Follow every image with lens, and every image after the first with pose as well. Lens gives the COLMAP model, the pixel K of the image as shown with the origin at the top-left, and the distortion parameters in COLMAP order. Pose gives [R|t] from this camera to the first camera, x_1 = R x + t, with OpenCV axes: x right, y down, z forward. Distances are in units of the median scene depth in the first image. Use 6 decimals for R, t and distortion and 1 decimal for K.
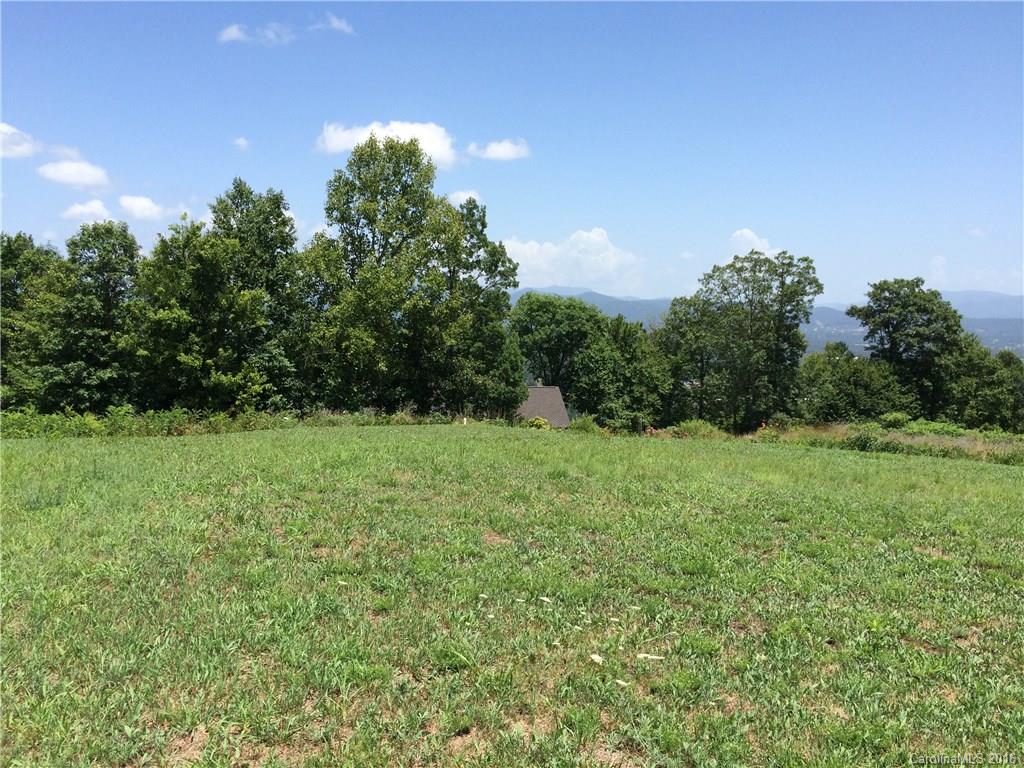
lens RADIAL K [[875.5, 0, 504.7], [0, 875.5, 378.1], [0, 0, 1]] dist [0.084570, -0.114837]
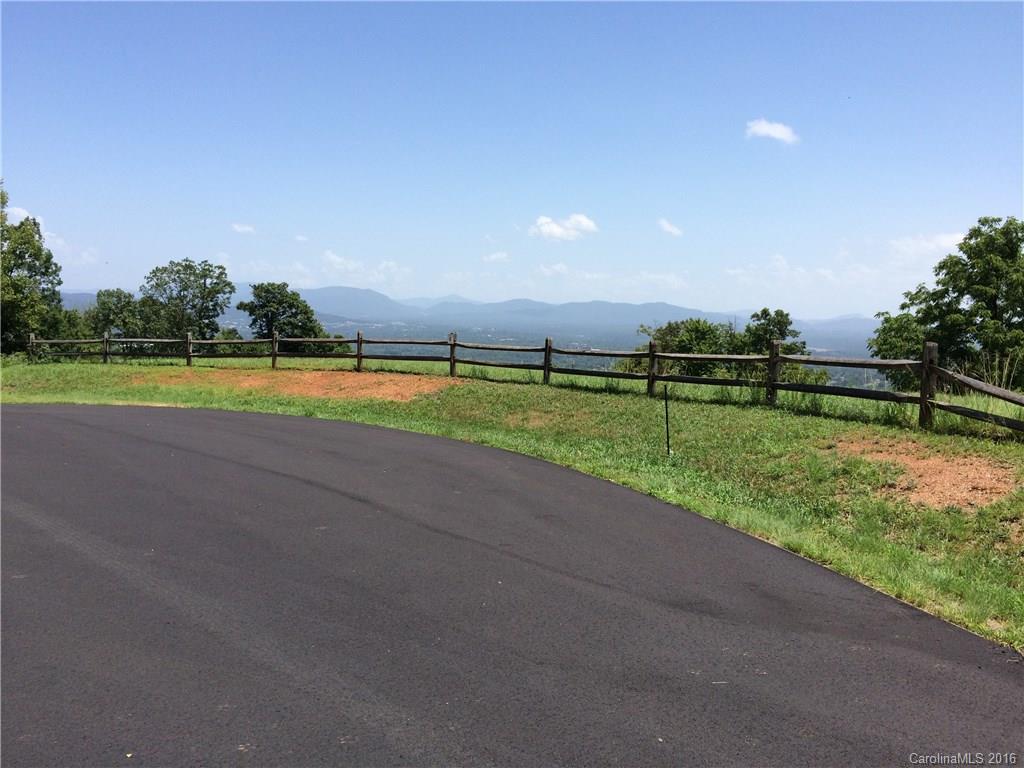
lens RADIAL K [[875.5, 0, 506.5], [0, 875.5, 378.7], [0, 0, 1]] dist [0.084570, -0.114837]
pose [[0.722901, -0.036905, 0.689966, -0.287930], [0.026399, 0.999319, 0.025792, 0.014045], [-0.690448, -0.000431, 0.723382, -0.291219]]
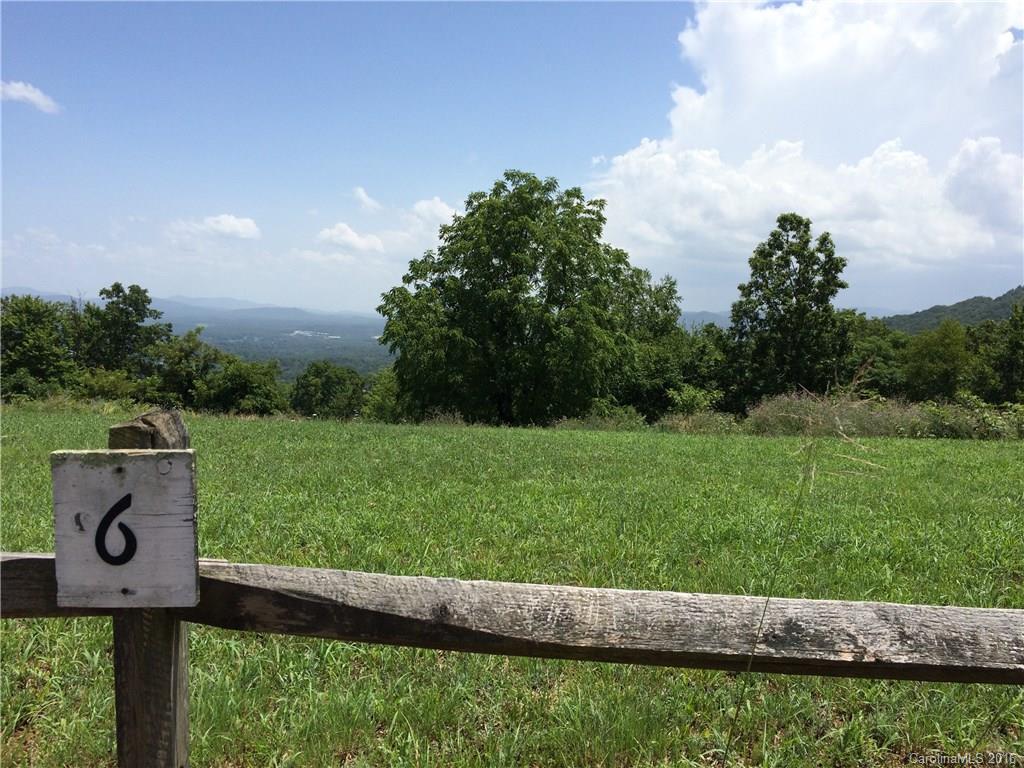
lens RADIAL K [[875.5, 0, 505.4], [0, 875.5, 382.2], [0, 0, 1]] dist [0.084570, -0.114837]
pose [[0.041799, -0.086048, 0.995414, -0.127143], [0.049739, 0.995228, 0.083944, 0.004565], [-0.997887, 0.046002, 0.045879, -0.090094]]
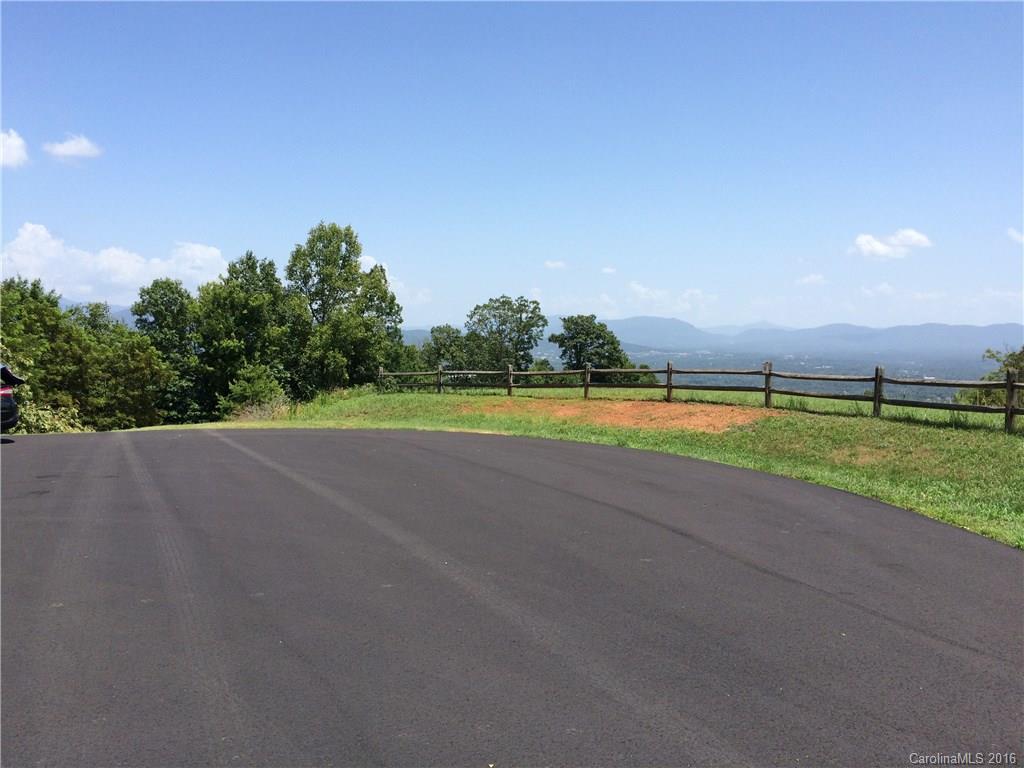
lens RADIAL K [[875.5, 0, 505.7], [0, 875.5, 377.7], [0, 0, 1]] dist [0.084570, -0.114837]
pose [[0.913494, -0.017173, 0.406489, -0.289910], [0.026695, 0.999486, -0.017766, 0.013562], [-0.405975, 0.027080, 0.913483, -0.290339]]
